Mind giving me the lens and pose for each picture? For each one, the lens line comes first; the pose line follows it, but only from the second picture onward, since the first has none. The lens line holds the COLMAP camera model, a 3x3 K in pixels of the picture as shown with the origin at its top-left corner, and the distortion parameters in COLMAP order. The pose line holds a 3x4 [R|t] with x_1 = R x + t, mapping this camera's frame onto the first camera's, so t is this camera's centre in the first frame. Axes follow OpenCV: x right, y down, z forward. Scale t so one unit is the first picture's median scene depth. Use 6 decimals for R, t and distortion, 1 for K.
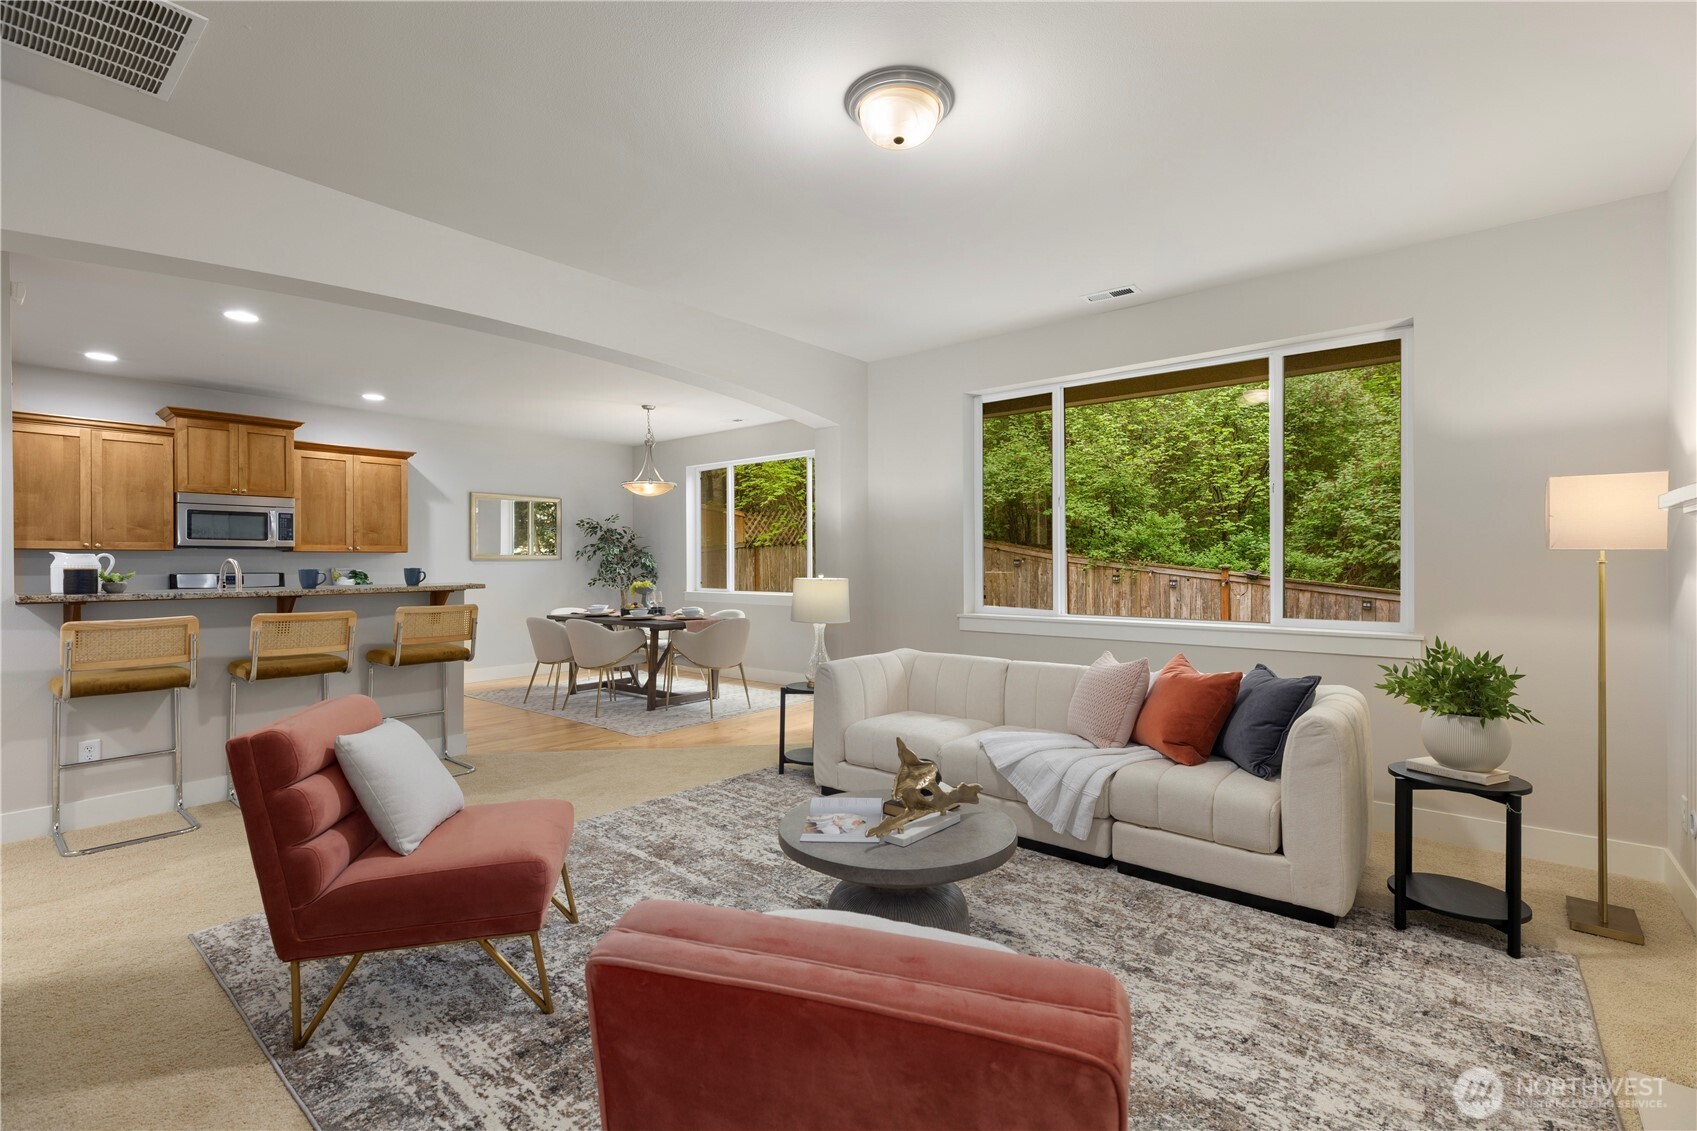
lens RADIAL K [[746.6, 0, 858.6], [0, 746.6, 564.9], [0, 0, 1]] dist [-0.003243, 0.001530]
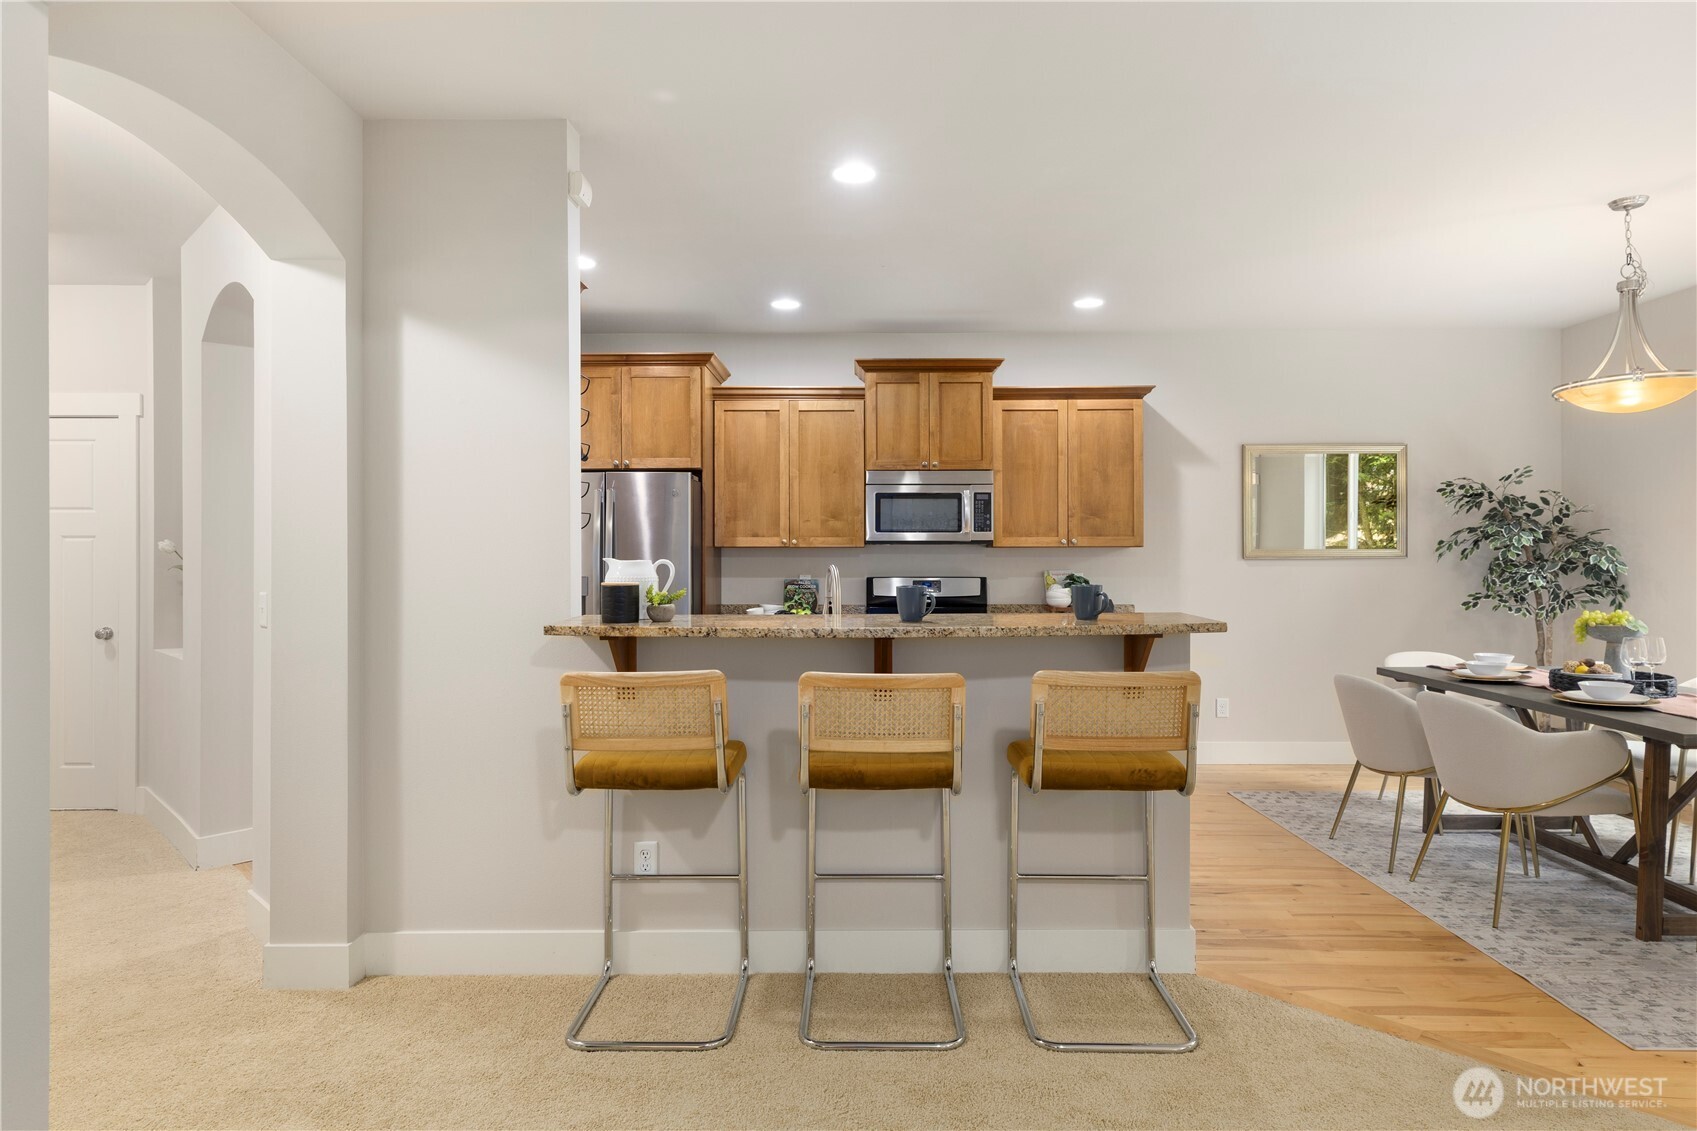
lens RADIAL K [[979.3, 0, 857.9], [0, 979.3, 549.1], [0, 0, 1]] dist [0.016795, -0.000157]
pose [[0.630804, -0.003513, -0.775934, -0.126248], [-0.001828, 0.999980, -0.006013, -0.010344], [0.775940, 0.005212, 0.630785, 0.318313]]
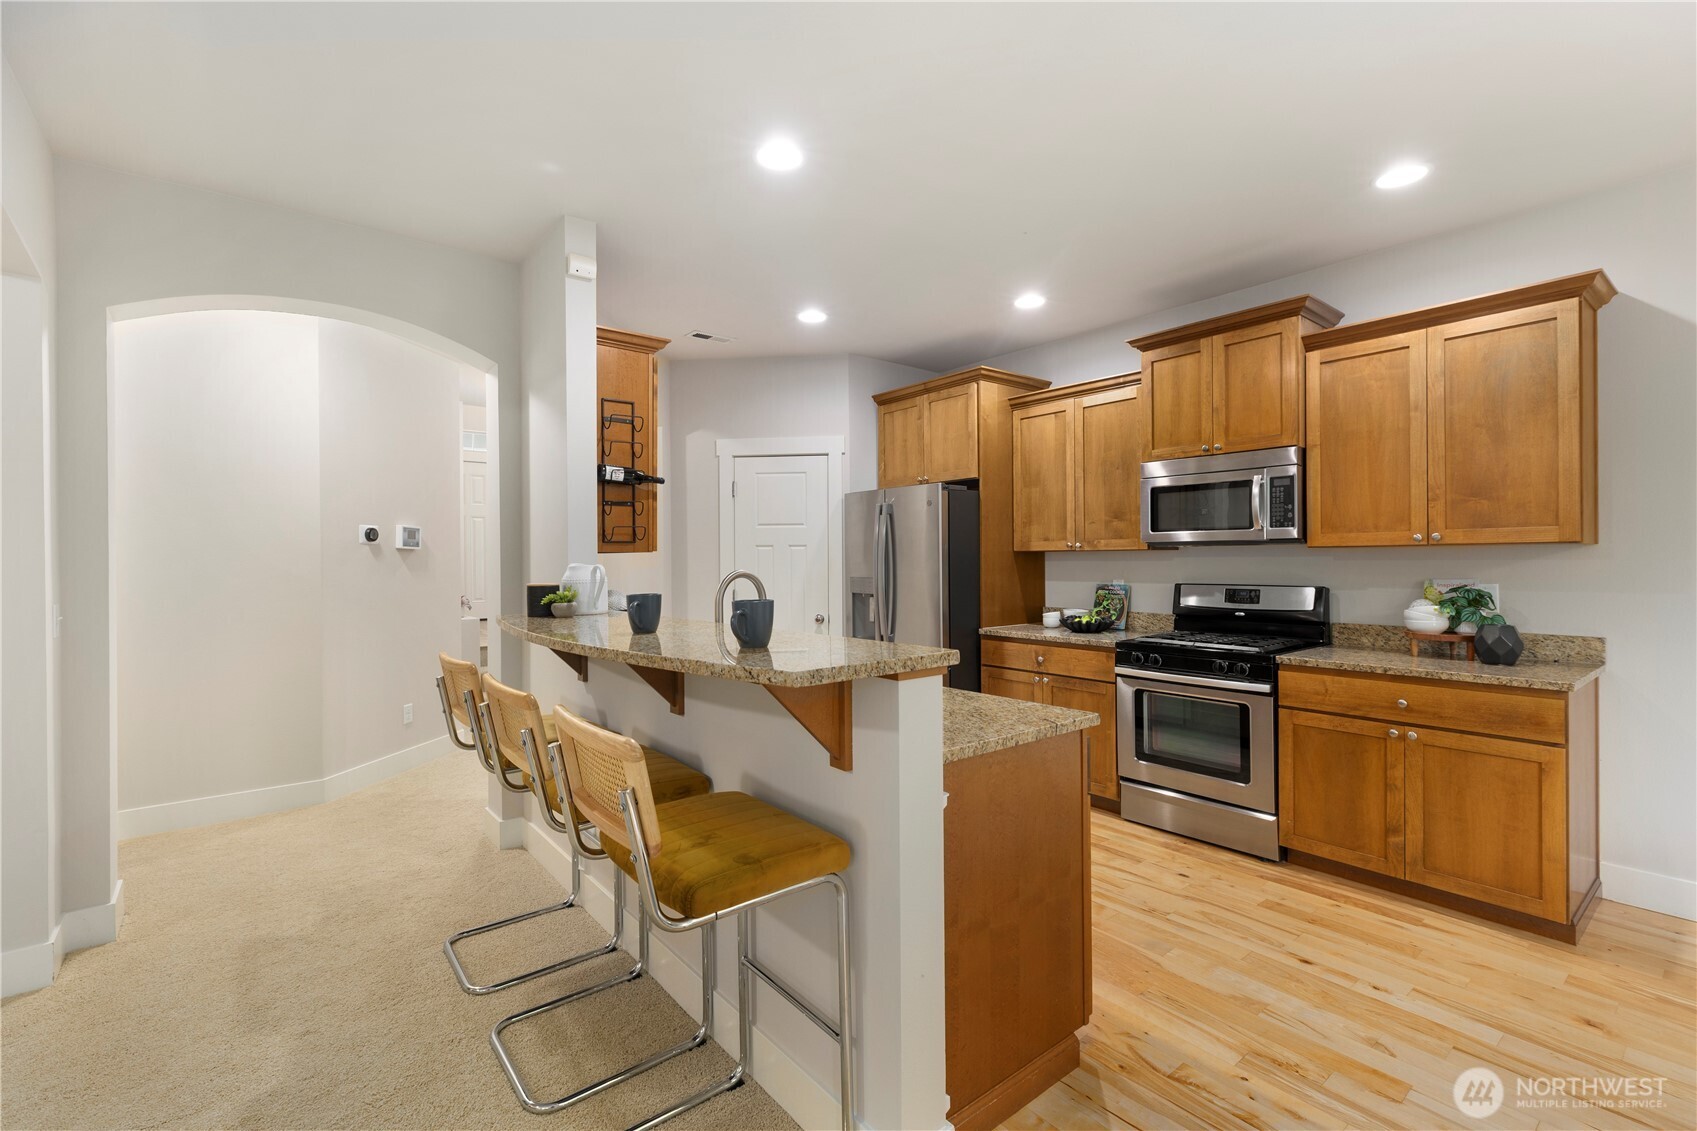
lens RADIAL K [[746.6, 0, 859.3], [0, 746.6, 566.3], [0, 0, 1]] dist [-0.003243, 0.001530]
pose [[-0.199066, 0.009739, -0.979938, -0.175039], [0.003177, 0.999952, 0.009293, -0.010291], [0.979981, -0.001263, -0.199088, 0.773909]]
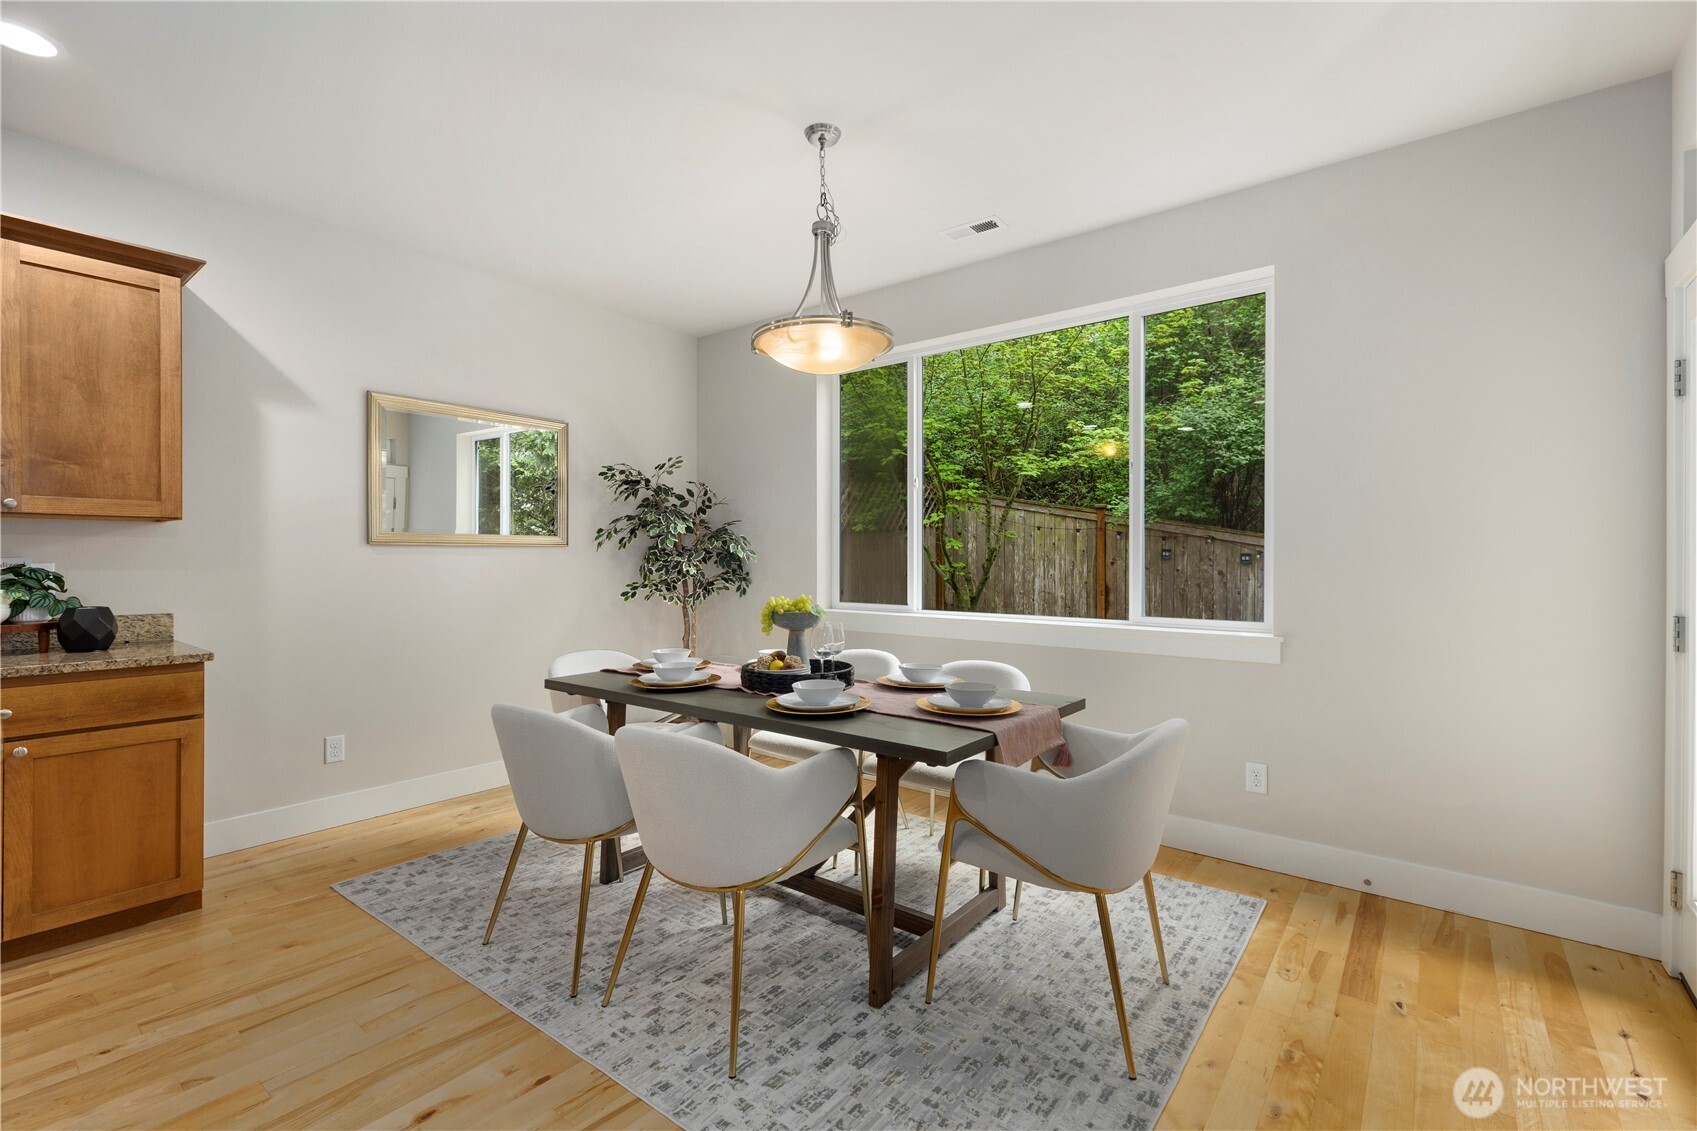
lens RADIAL K [[746.6, 0, 861.5], [0, 746.6, 562.8], [0, 0, 1]] dist [-0.003243, 0.001530]
pose [[0.999526, 0.002815, 0.030671, -0.285449], [-0.002802, 0.999996, -0.000452, 0.005297], [-0.030672, 0.000366, 0.999529, 0.651452]]
